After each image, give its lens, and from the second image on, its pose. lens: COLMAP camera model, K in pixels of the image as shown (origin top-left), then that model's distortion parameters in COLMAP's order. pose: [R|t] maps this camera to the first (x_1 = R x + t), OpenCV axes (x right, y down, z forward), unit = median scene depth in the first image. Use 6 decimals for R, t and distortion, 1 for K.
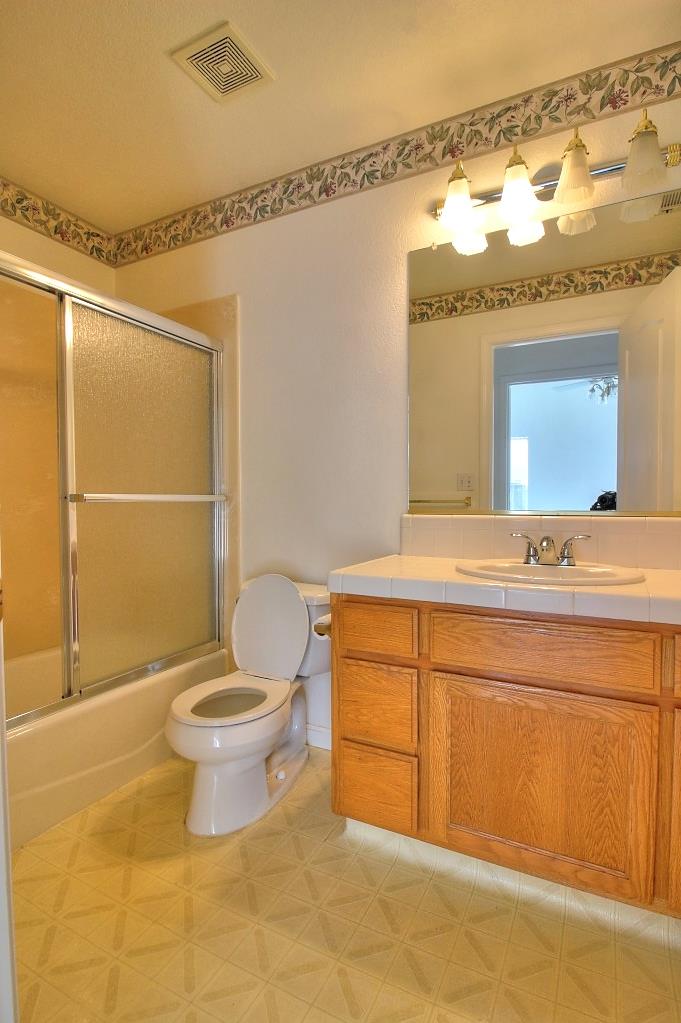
lens RADIAL K [[516.0, 0, 335.5], [0, 516.0, 516.9], [0, 0, 1]] dist [-0.000585, -0.012752]
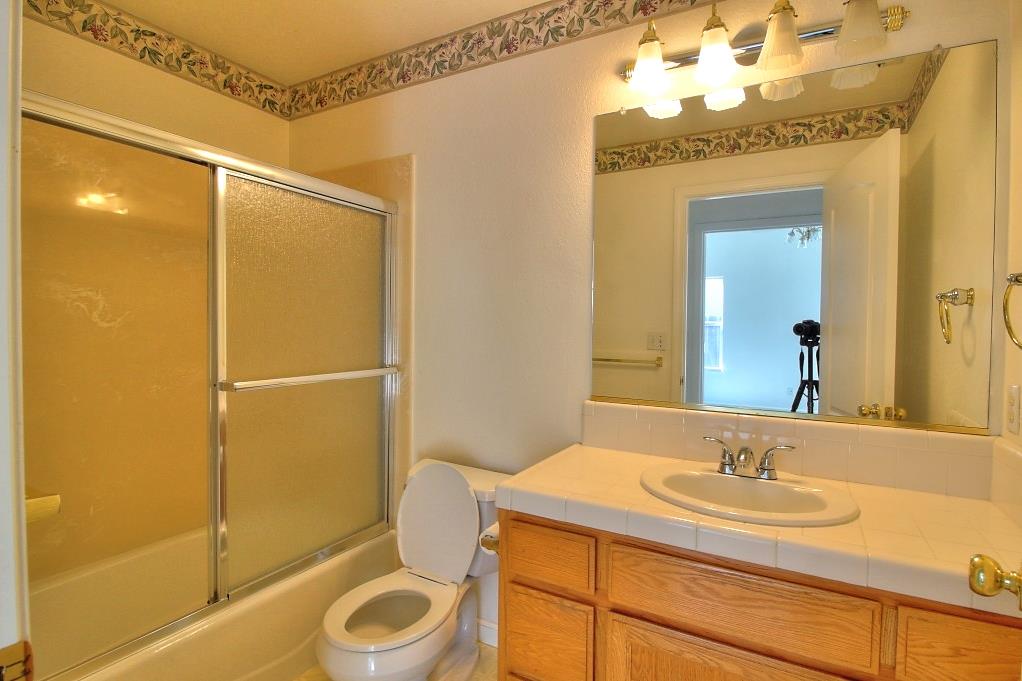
lens RADIAL K [[515.5, 0, 514.9], [0, 515.5, 336.2], [0, 0, 1]] dist [-0.000585, -0.012752]
pose [[0.999535, 0.015548, -0.026231, 0.027399], [-0.015859, 0.999806, -0.011686, -0.101549], [0.026044, 0.012097, 0.999588, 0.078966]]
